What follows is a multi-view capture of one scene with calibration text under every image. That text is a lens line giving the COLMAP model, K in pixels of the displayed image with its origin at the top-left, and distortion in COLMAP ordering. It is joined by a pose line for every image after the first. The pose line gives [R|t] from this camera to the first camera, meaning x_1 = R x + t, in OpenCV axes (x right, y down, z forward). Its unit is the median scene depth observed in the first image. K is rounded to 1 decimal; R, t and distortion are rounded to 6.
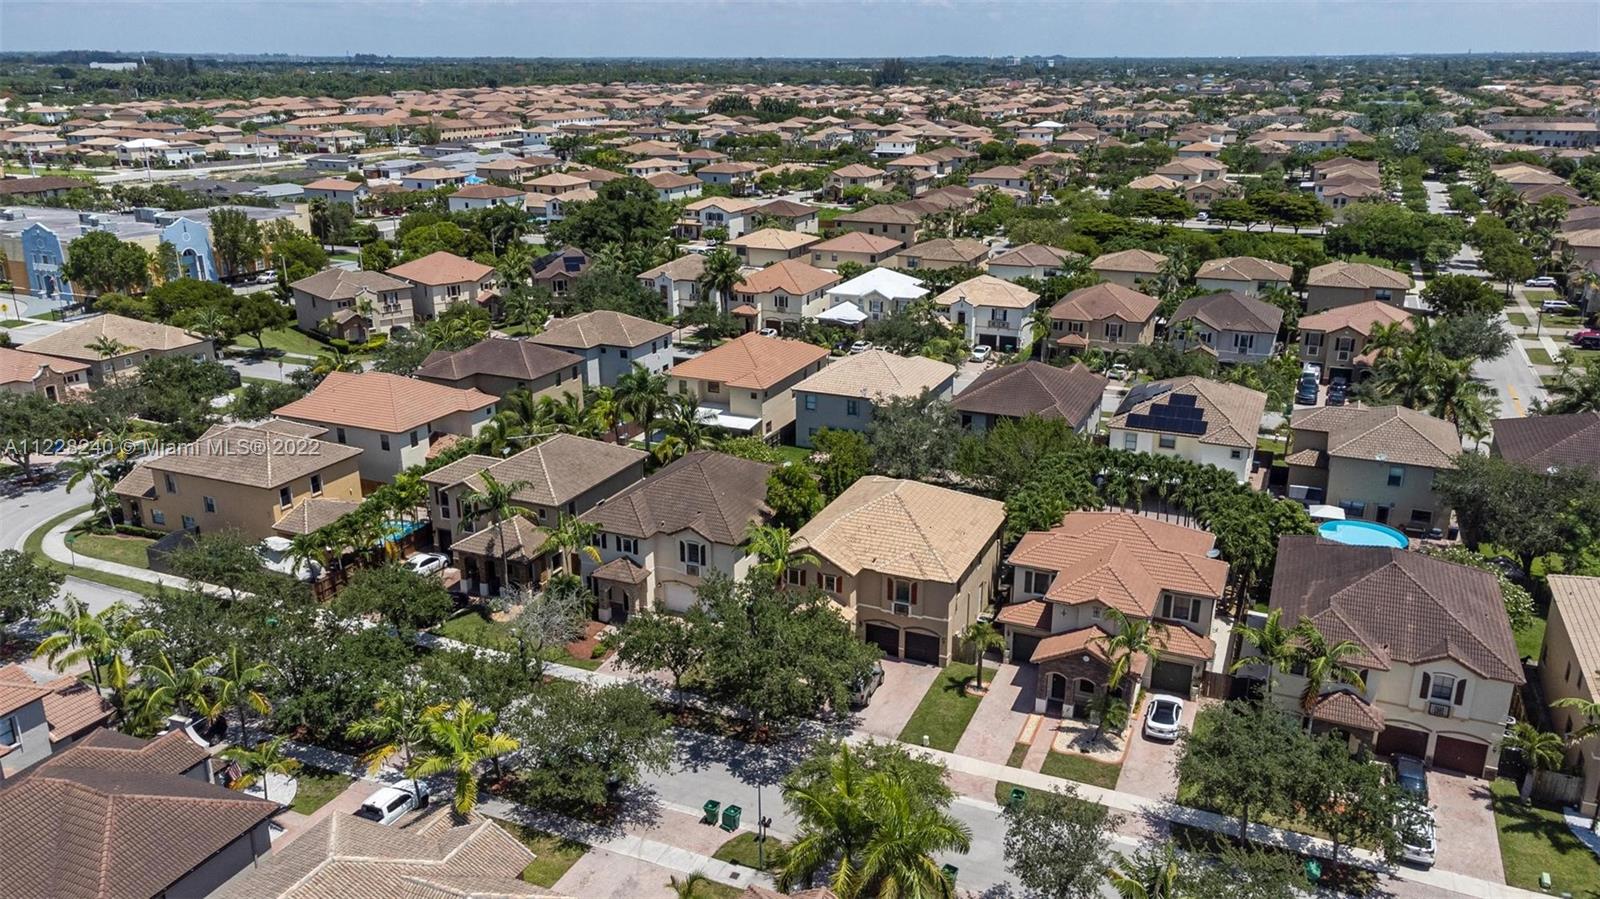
lens RADIAL K [[1198.3, 0, 793.3], [0, 1198.3, 449.0], [0, 0, 1]] dist [0.043600, 0.000089]
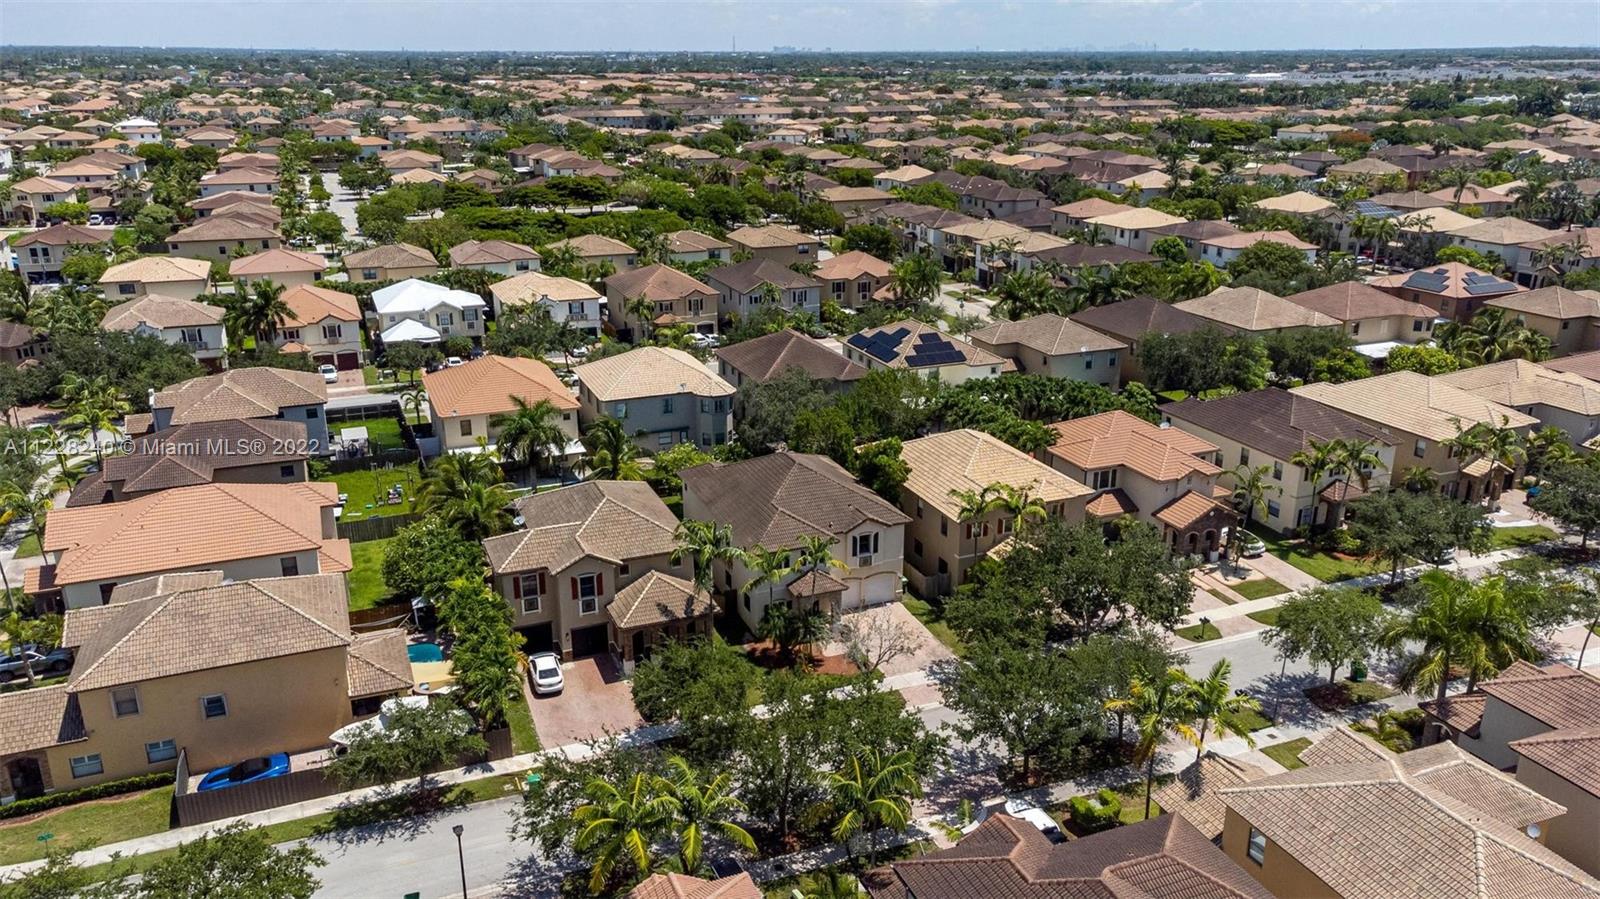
lens RADIAL K [[1198.3, 0, 793.3], [0, 1198.3, 449.0], [0, 0, 1]] dist [0.043600, 0.000089]
pose [[0.693486, -0.226867, 0.683818, -0.788741], [0.223383, 0.970062, 0.095291, -0.099135], [-0.684964, 0.086670, 0.723403, 0.301745]]
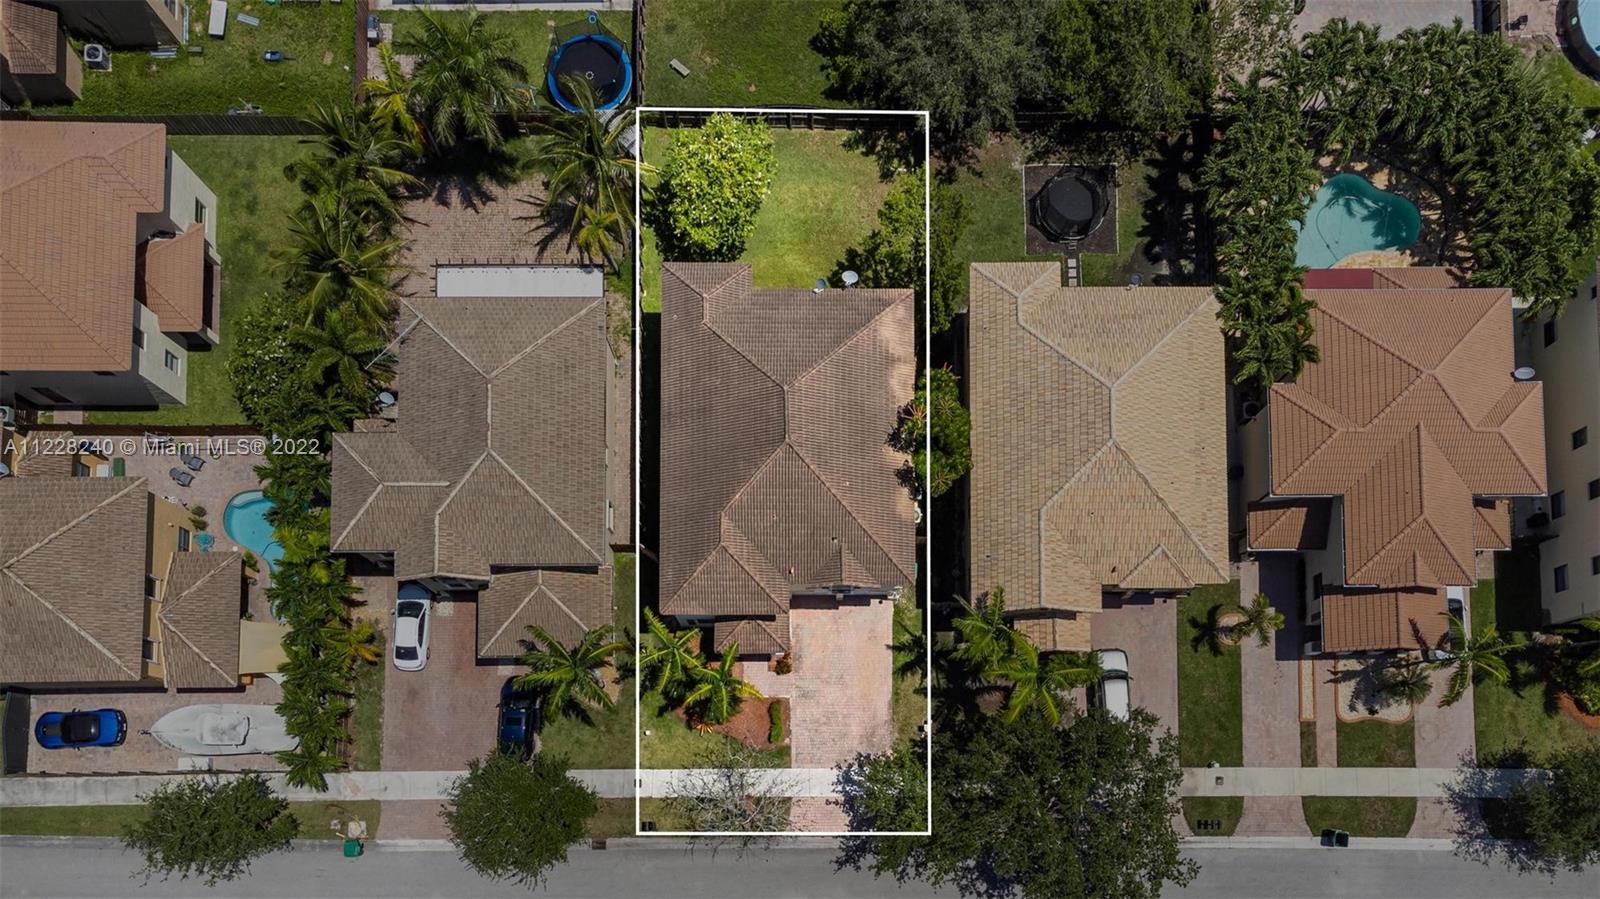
lens RADIAL K [[1198.3, 0, 793.3], [0, 1198.3, 449.0], [0, 0, 1]] dist [0.043600, 0.000089]
pose [[0.912985, -0.407166, 0.025974, -0.091376], [0.121294, 0.331659, 0.935569, -0.616995], [-0.389546, -0.851010, 0.352187, 0.829197]]
